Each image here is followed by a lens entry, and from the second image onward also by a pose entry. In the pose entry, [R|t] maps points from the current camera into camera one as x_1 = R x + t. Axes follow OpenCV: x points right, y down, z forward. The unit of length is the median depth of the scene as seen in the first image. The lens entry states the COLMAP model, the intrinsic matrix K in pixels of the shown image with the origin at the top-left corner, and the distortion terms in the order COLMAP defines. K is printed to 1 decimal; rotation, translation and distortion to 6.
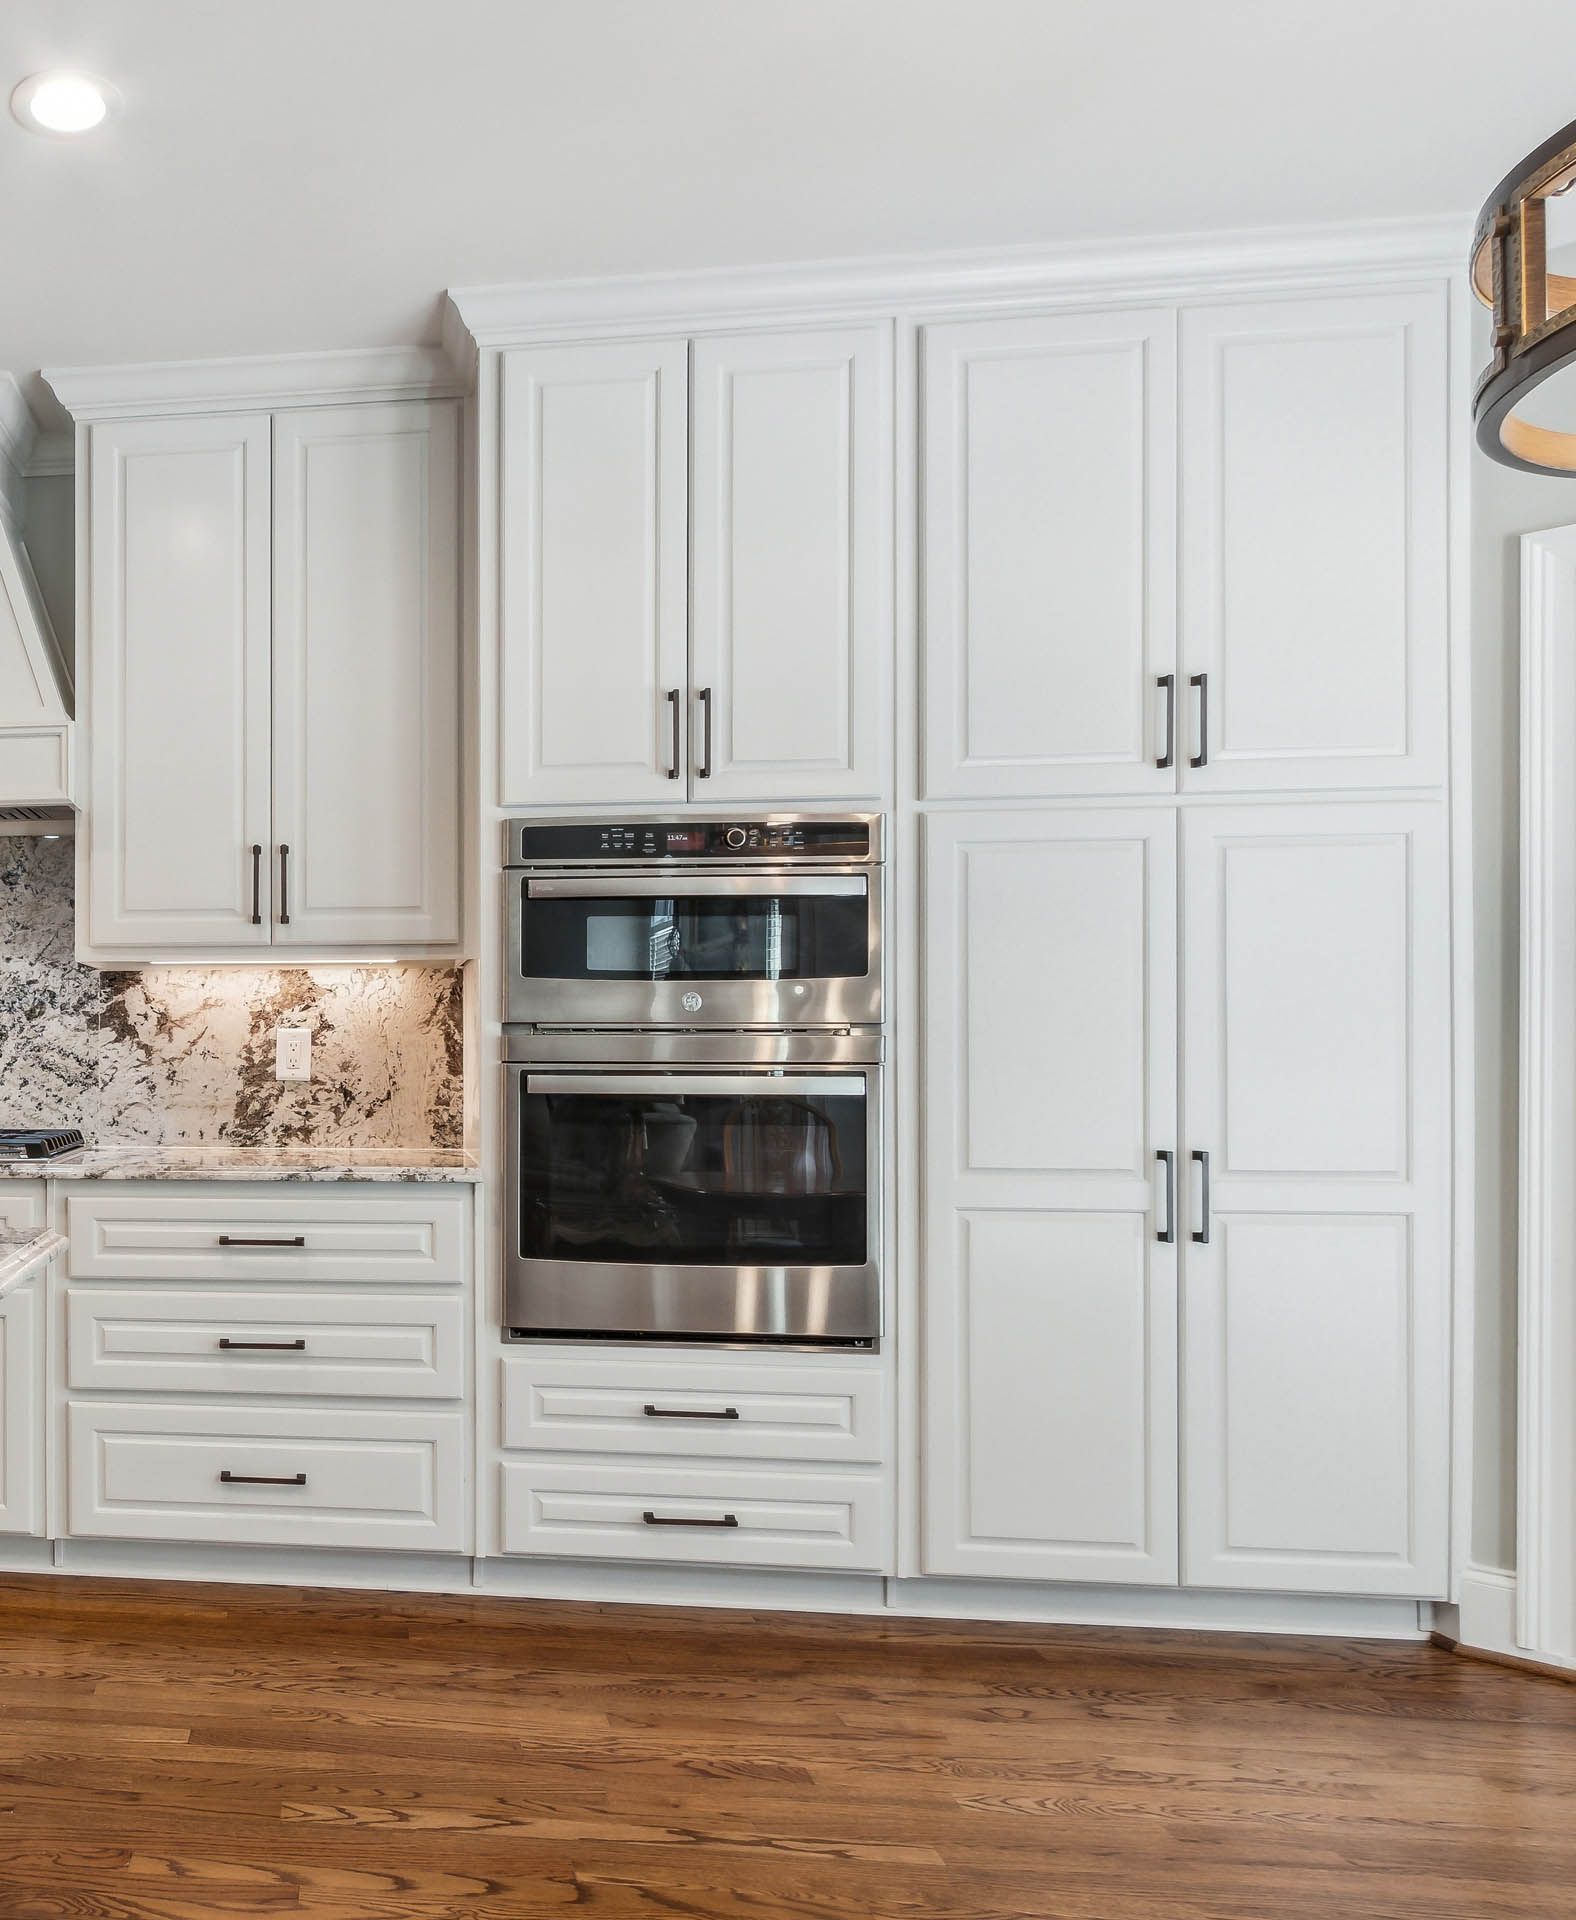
lens RADIAL K [[1527.5, 0, 153.2], [0, 1527.5, 1051.9], [0, 0, 1]] dist [-0.001218, 0.003740]
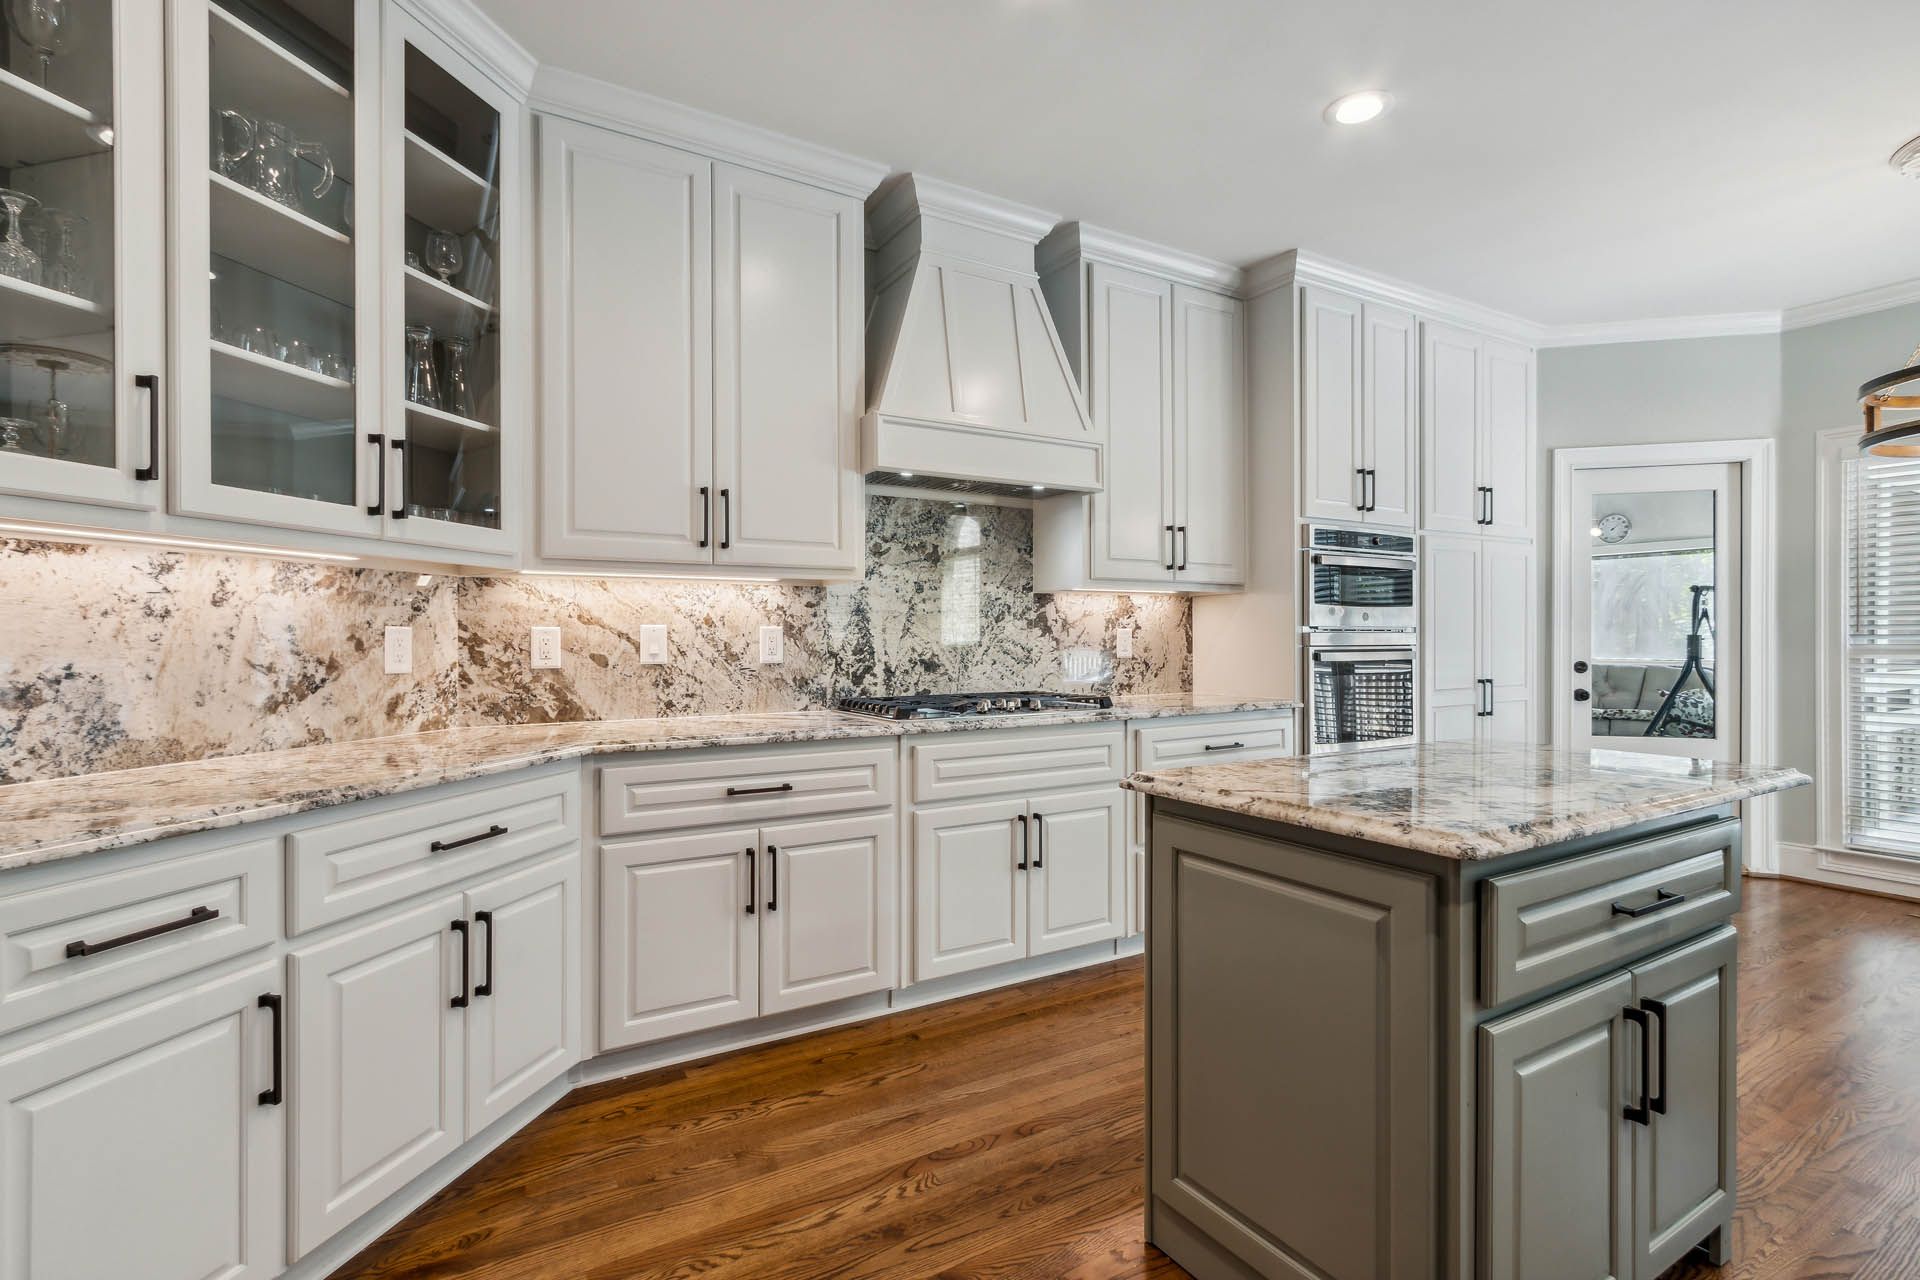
lens RADIAL K [[895.9, 0, 948.1], [0, 895.9, 641.6], [0, 0, 1]] dist [0.002407, -0.001022]
pose [[0.786144, -0.006911, 0.618005, -0.717463], [0.005456, 0.999976, 0.004242, -0.005793], [-0.618020, 0.000037, 0.786163, 0.311859]]
